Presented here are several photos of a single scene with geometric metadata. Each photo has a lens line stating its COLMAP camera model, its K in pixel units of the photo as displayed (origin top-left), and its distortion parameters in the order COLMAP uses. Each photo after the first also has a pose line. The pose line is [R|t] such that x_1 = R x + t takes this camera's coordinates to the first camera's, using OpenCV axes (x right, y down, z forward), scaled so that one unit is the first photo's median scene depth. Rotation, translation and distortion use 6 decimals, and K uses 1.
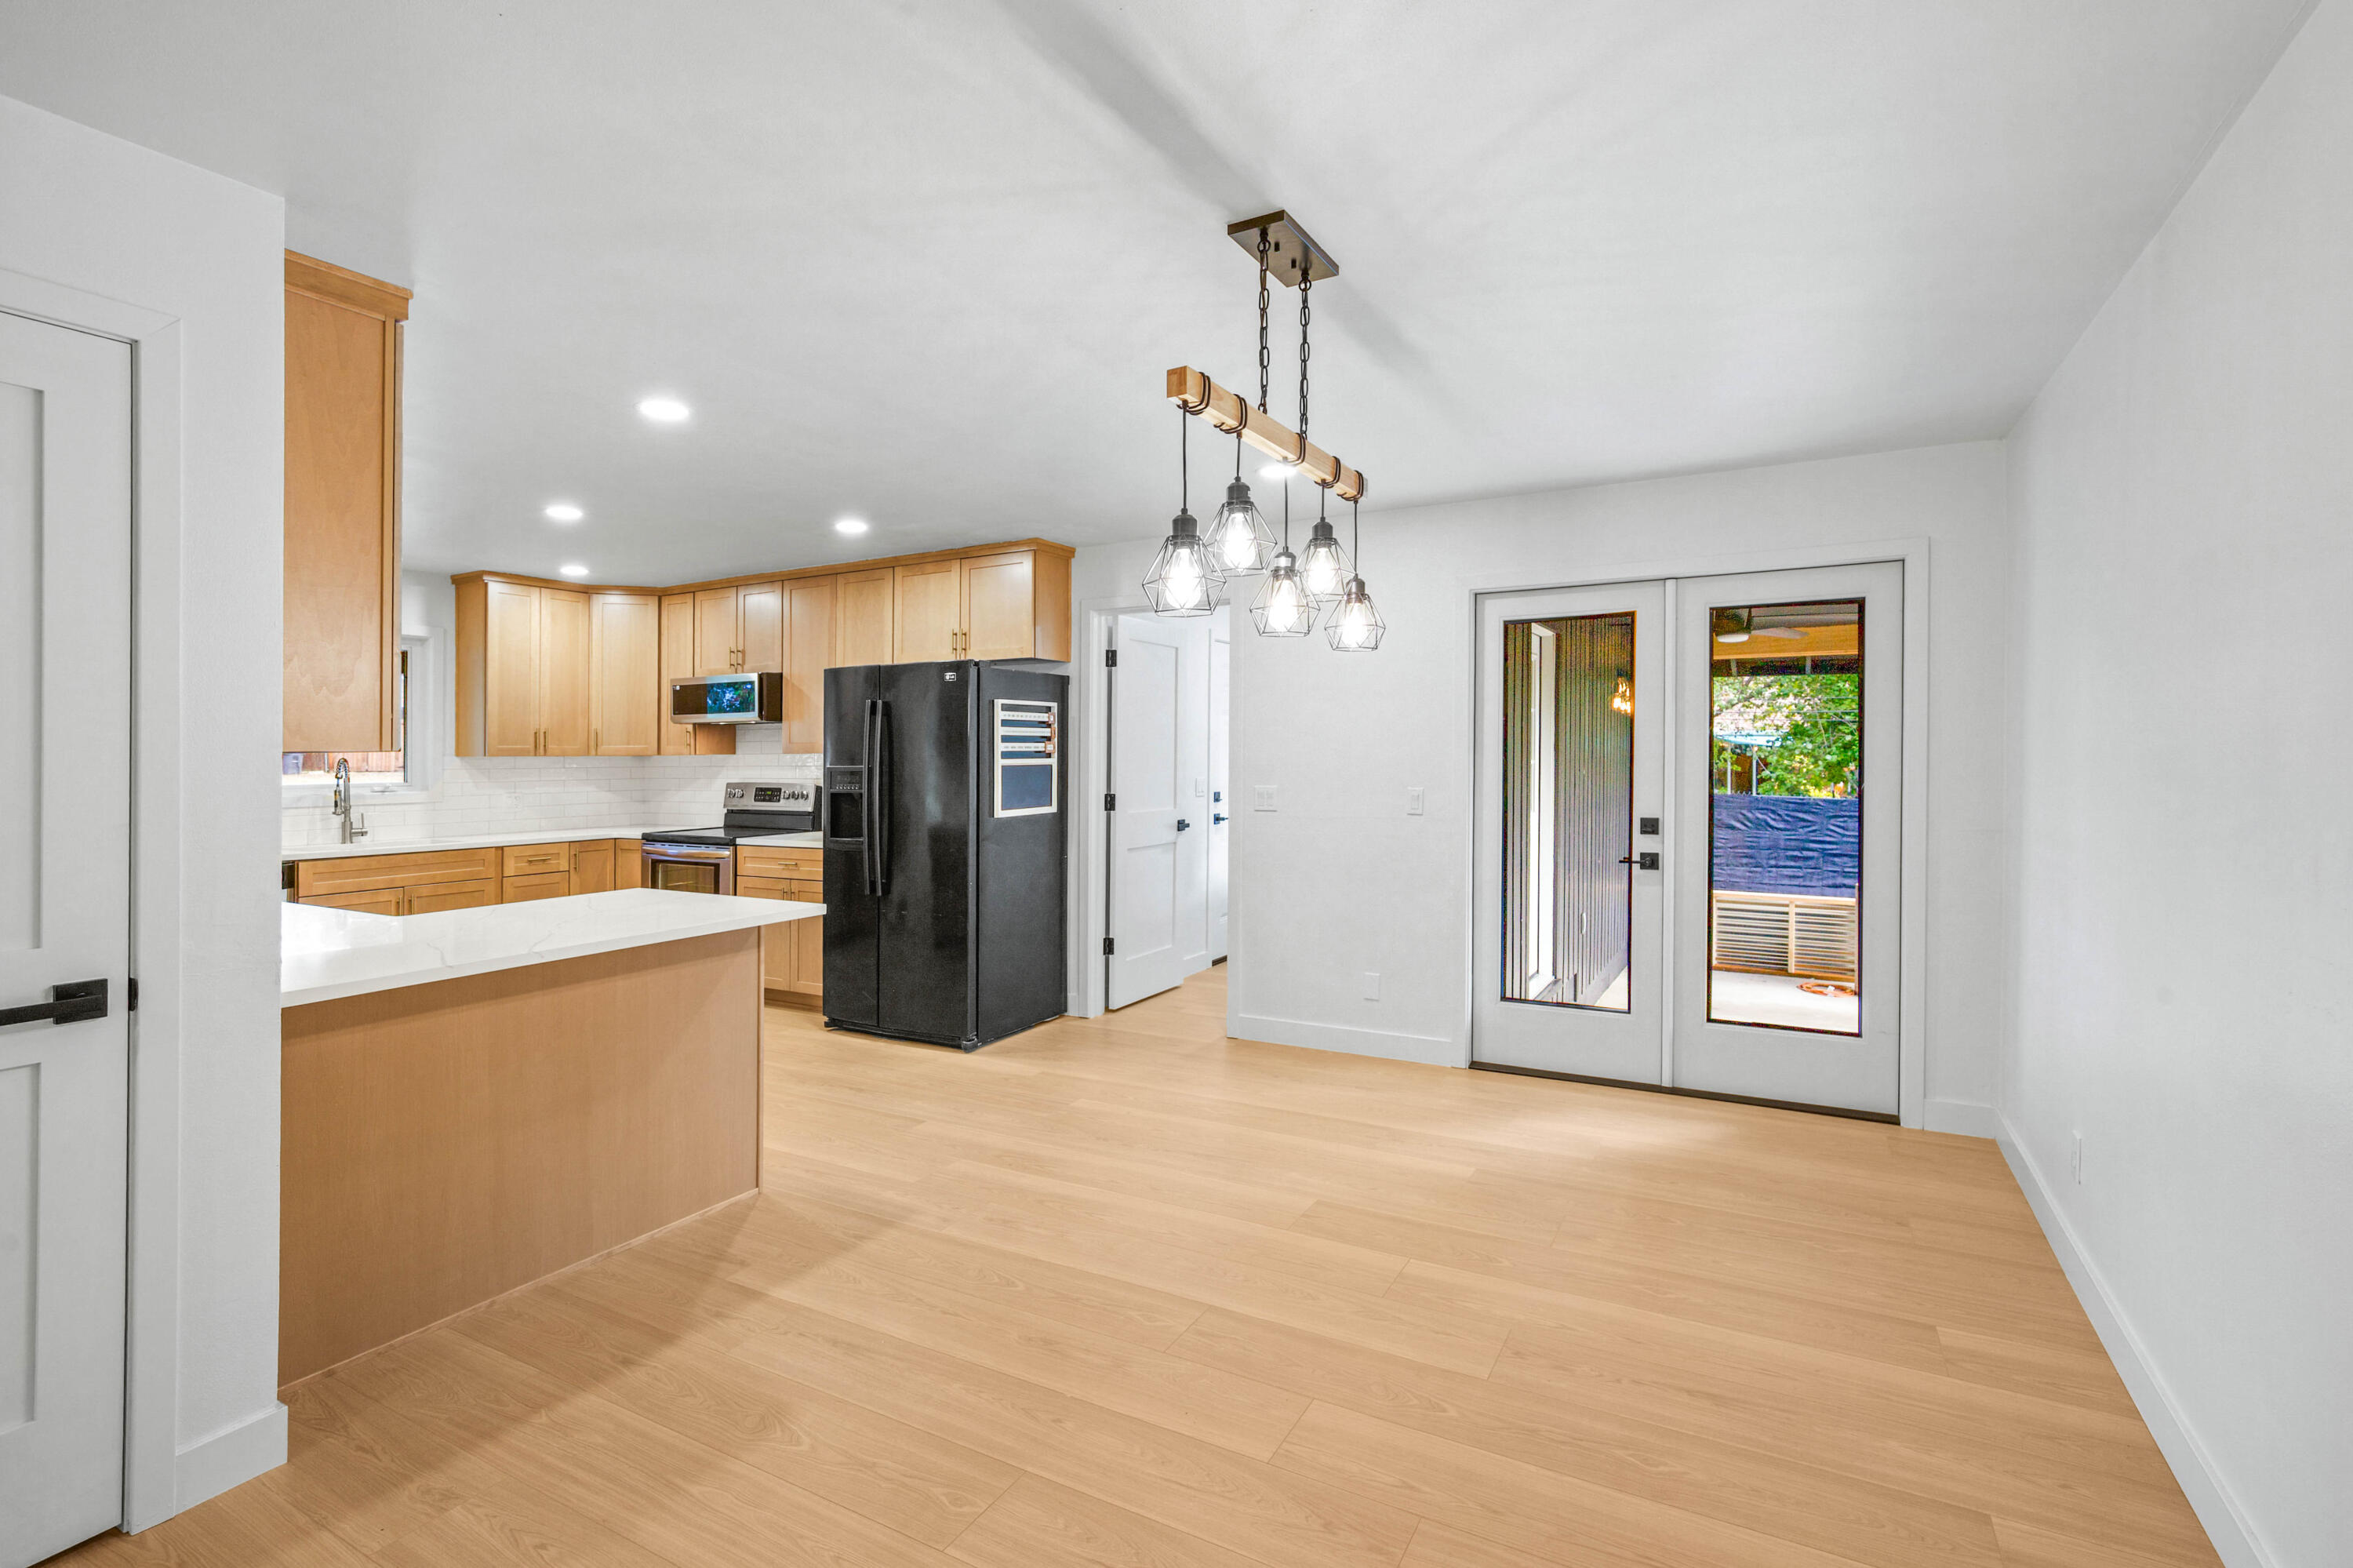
lens RADIAL K [[1108.1, 0, 1154.9], [0, 1108.1, 728.4], [0, 0, 1]] dist [-0.003290, 0.001265]
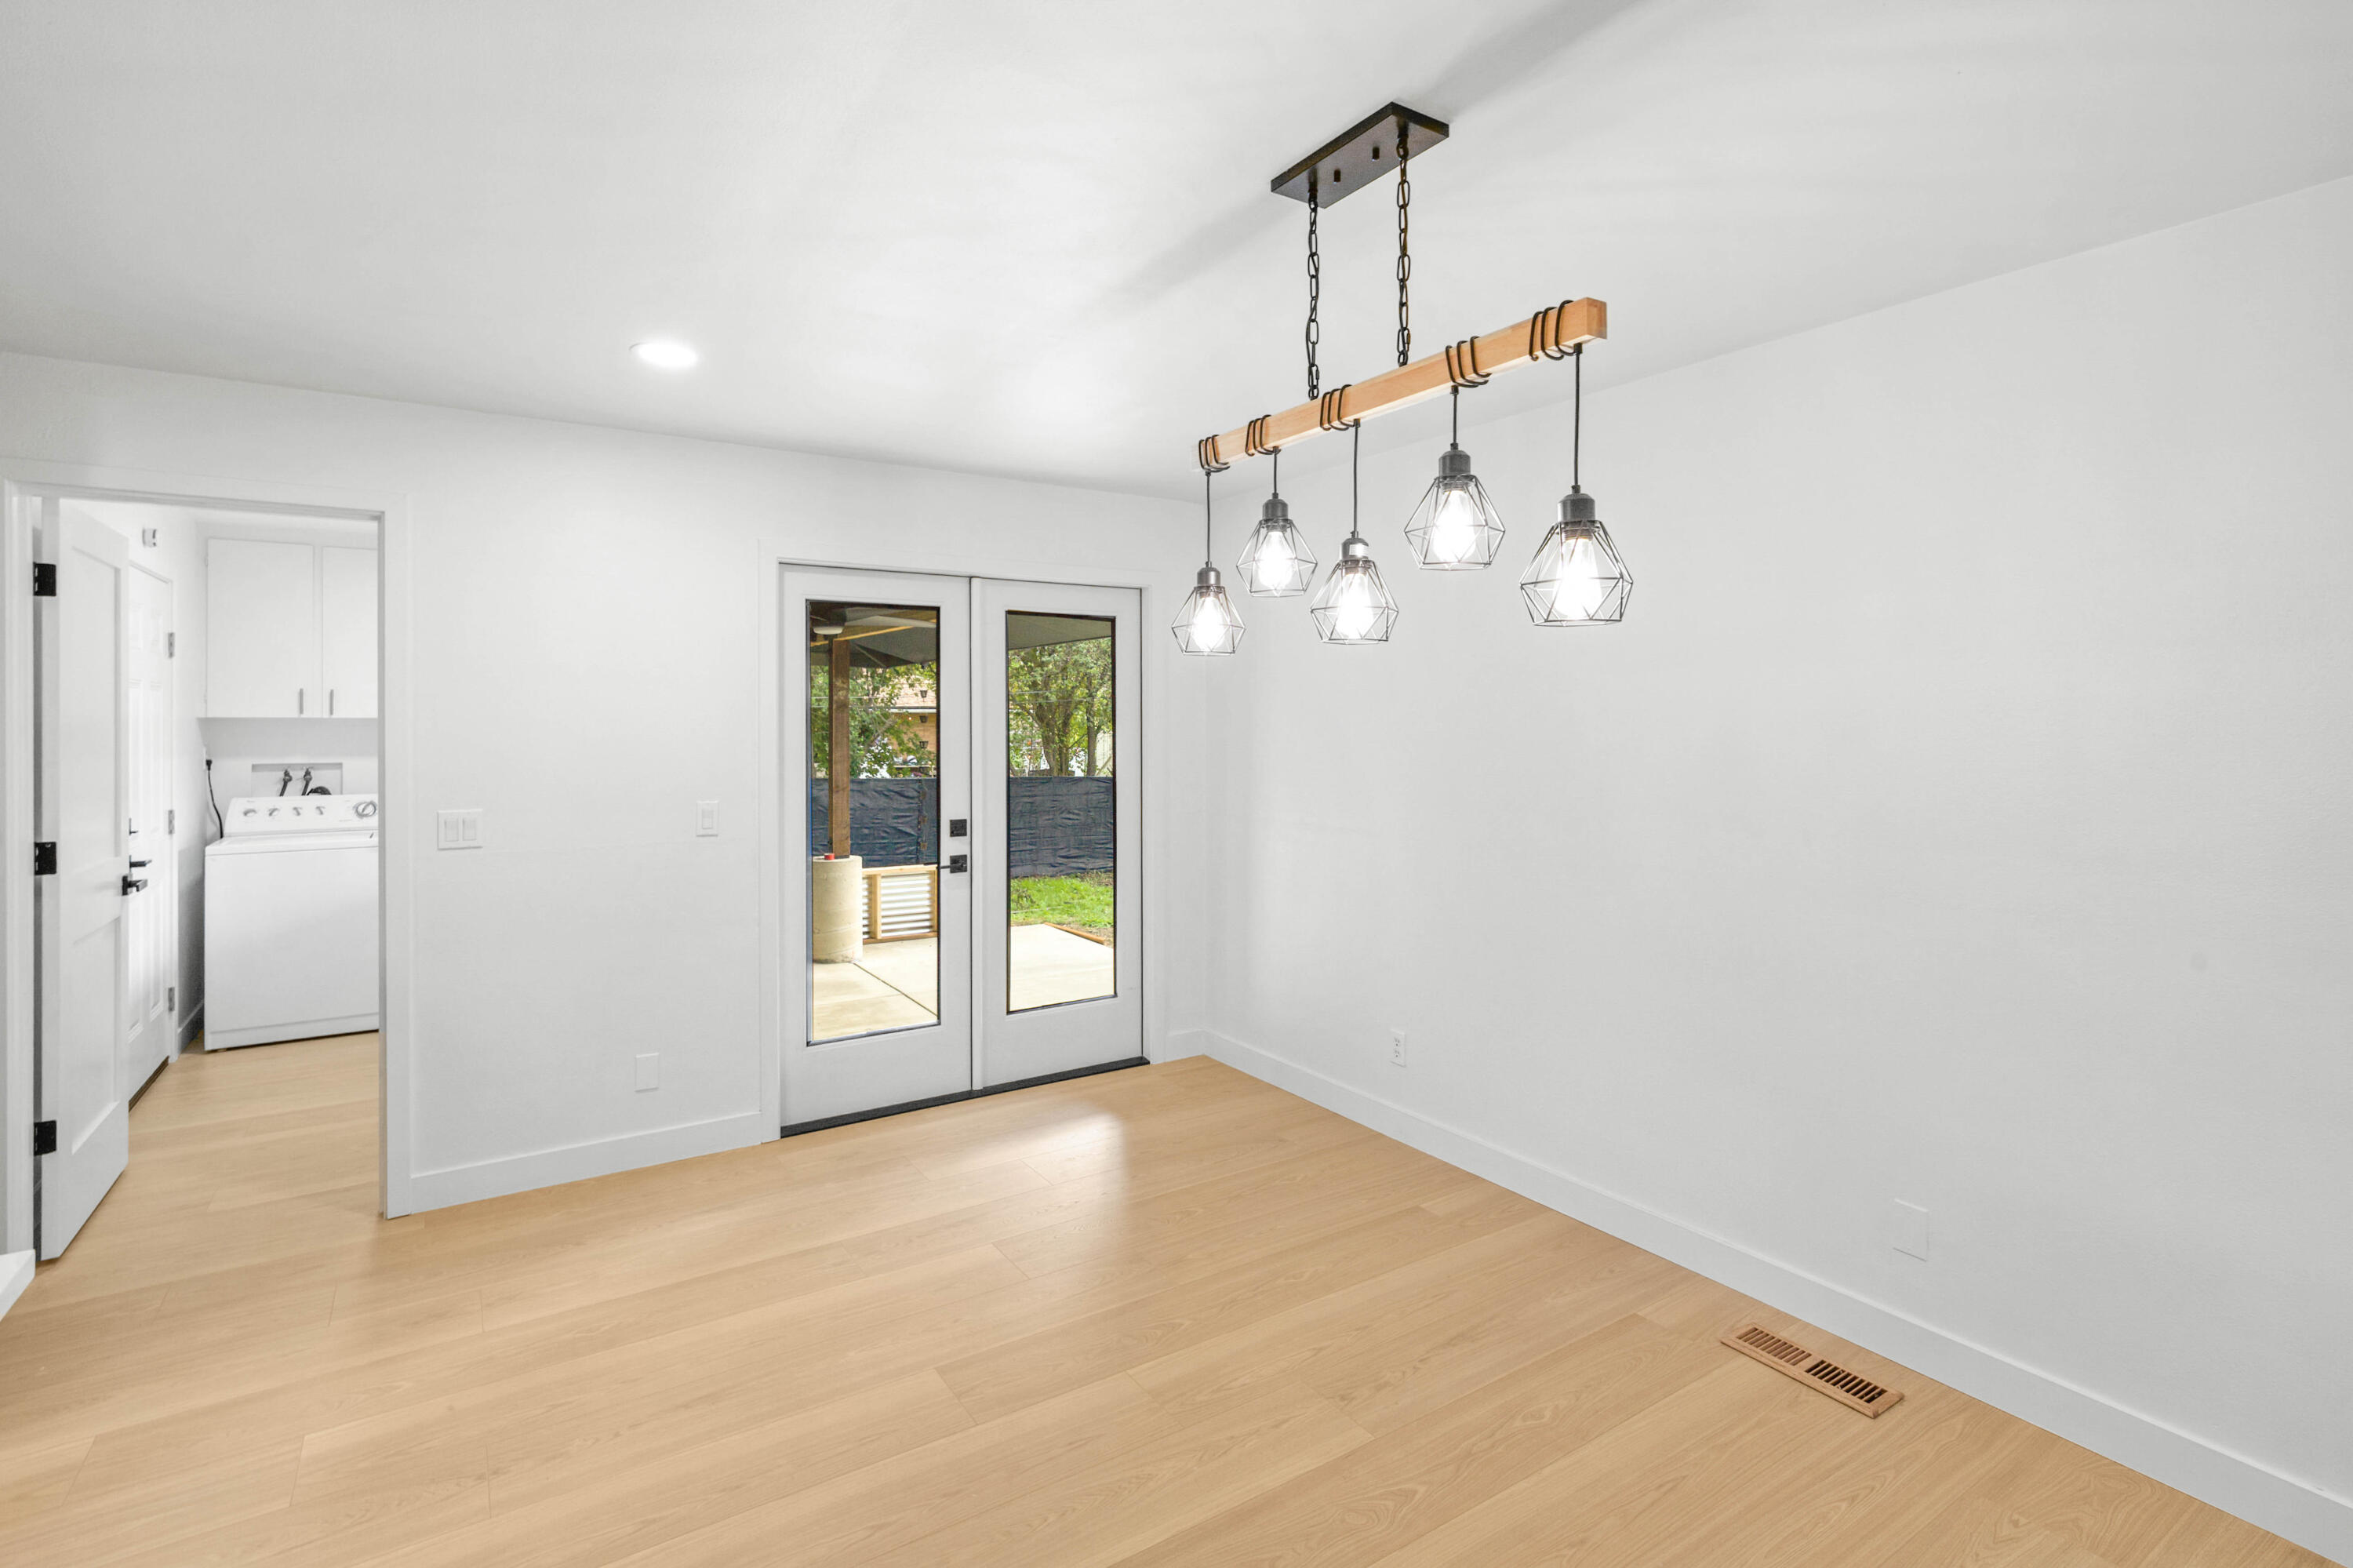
lens RADIAL K [[1108.1, 0, 1154.9], [0, 1108.1, 728.4], [0, 0, 1]] dist [-0.003290, 0.001265]
pose [[0.458857, -0.000614, 0.888510, -0.431466], [-0.022395, 0.999674, 0.012256, -0.019876], [-0.888228, -0.025522, 0.458694, 0.510264]]
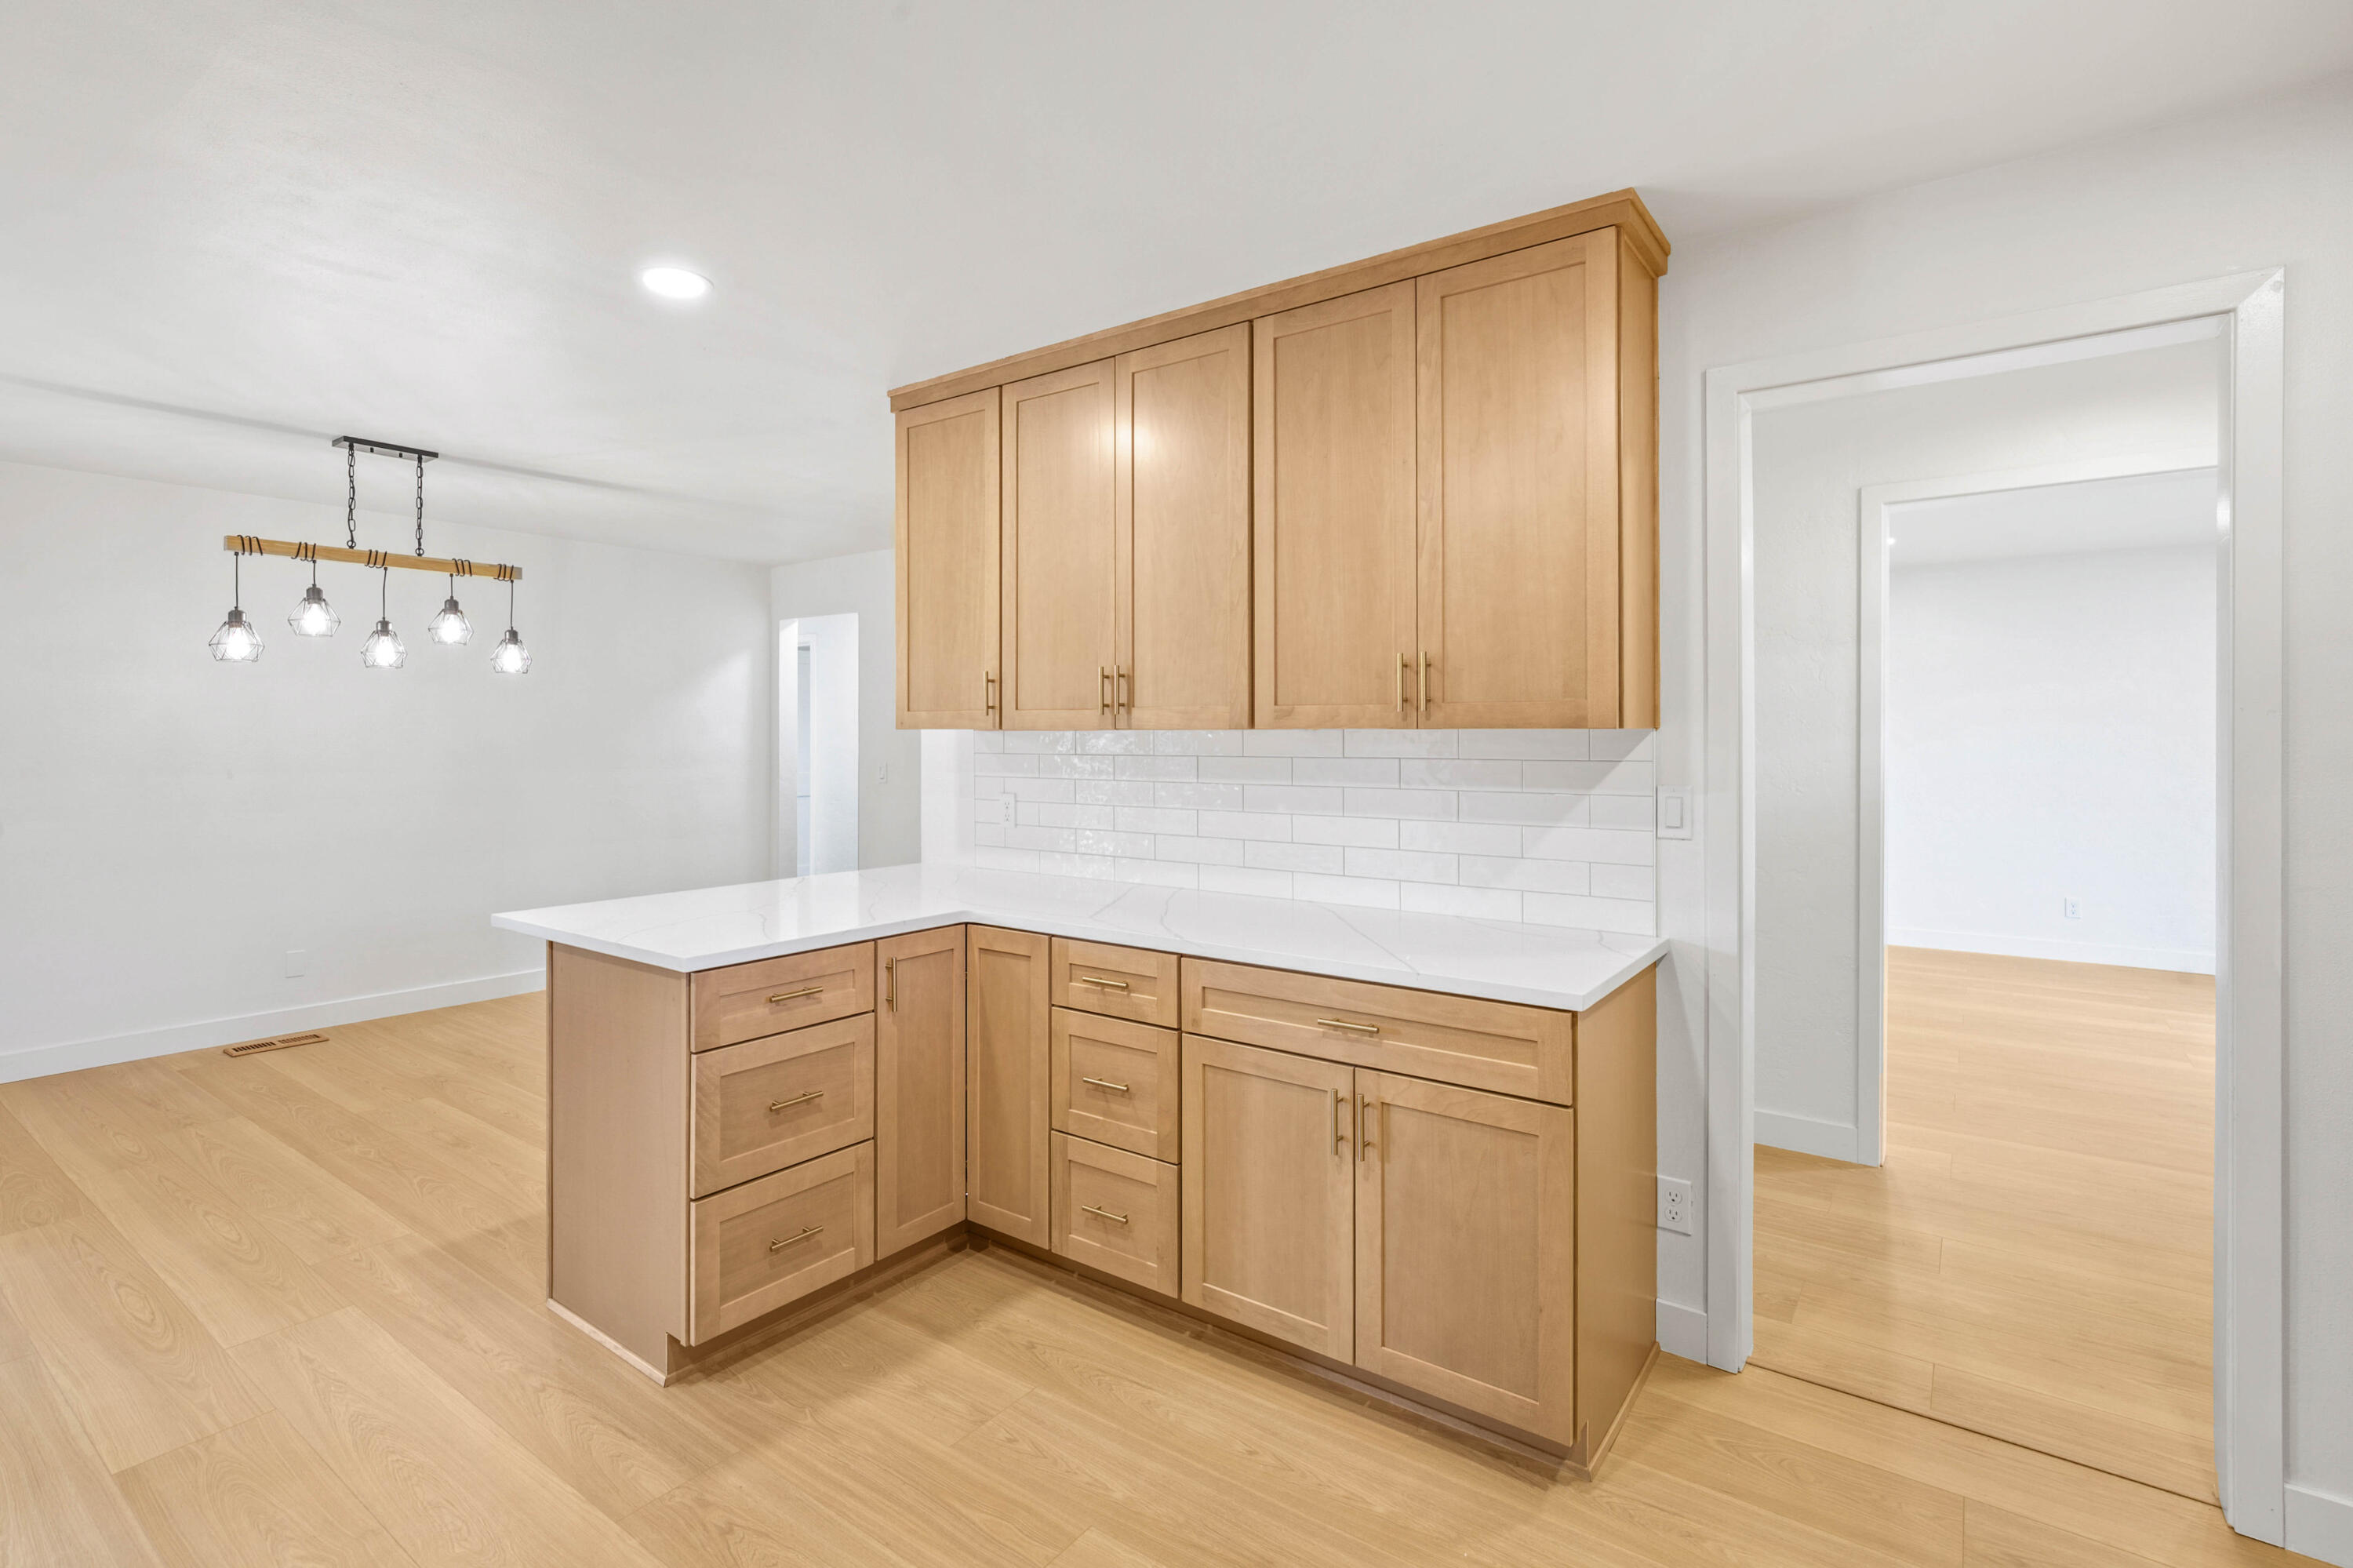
lens RADIAL K [[1108.1, 0, 1165.8], [0, 1108.1, 723.4], [0, 0, 1]] dist [-0.001621, 0.000905]
pose [[-0.993438, 0.010156, 0.113916, -0.860404], [0.006420, 0.999431, -0.033114, 0.045358], [-0.114188, -0.032166, -0.992938, 1.704623]]
